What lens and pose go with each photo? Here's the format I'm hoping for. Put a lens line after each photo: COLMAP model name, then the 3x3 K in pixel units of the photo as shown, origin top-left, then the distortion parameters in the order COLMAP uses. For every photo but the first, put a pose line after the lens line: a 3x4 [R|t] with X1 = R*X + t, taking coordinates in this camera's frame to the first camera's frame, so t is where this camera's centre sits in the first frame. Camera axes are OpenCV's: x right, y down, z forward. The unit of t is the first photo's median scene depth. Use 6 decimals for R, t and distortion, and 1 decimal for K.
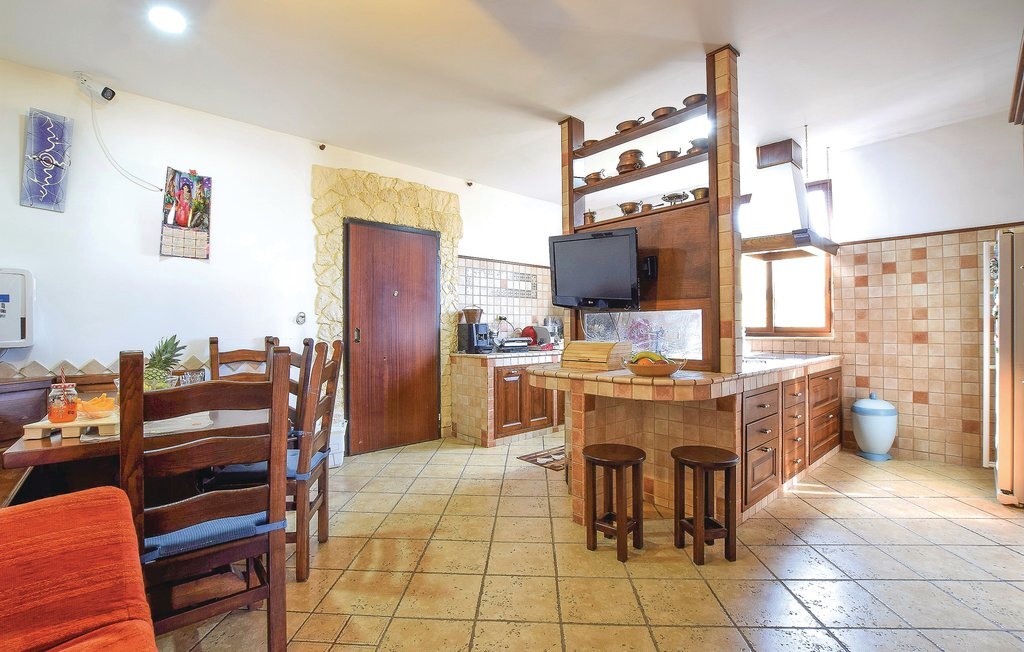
lens RADIAL K [[448.4, 0, 512.0], [0, 448.4, 326.0], [0, 0, 1]] dist [-0.038640, 0.000280]
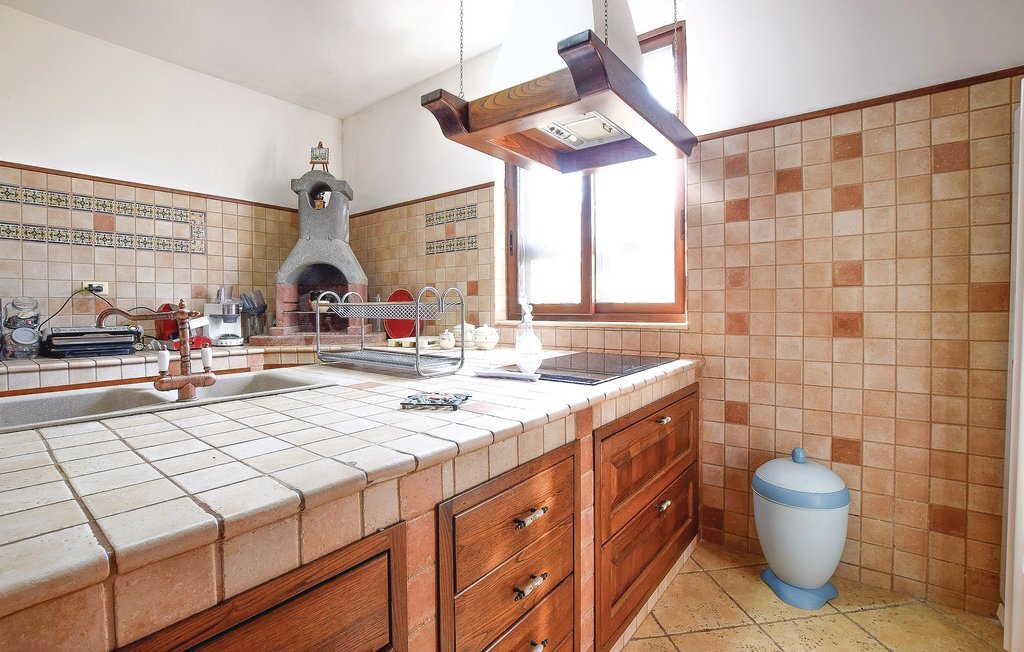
lens RADIAL K [[452.3, 0, 510.1], [0, 452.3, 315.6], [0, 0, 1]] dist [-0.040744, -0.000003]
pose [[0.985484, -0.008647, 0.169550, 0.481650], [0.003893, 0.999590, 0.028354, 0.001458], [-0.169726, -0.027282, 0.985114, 0.568899]]
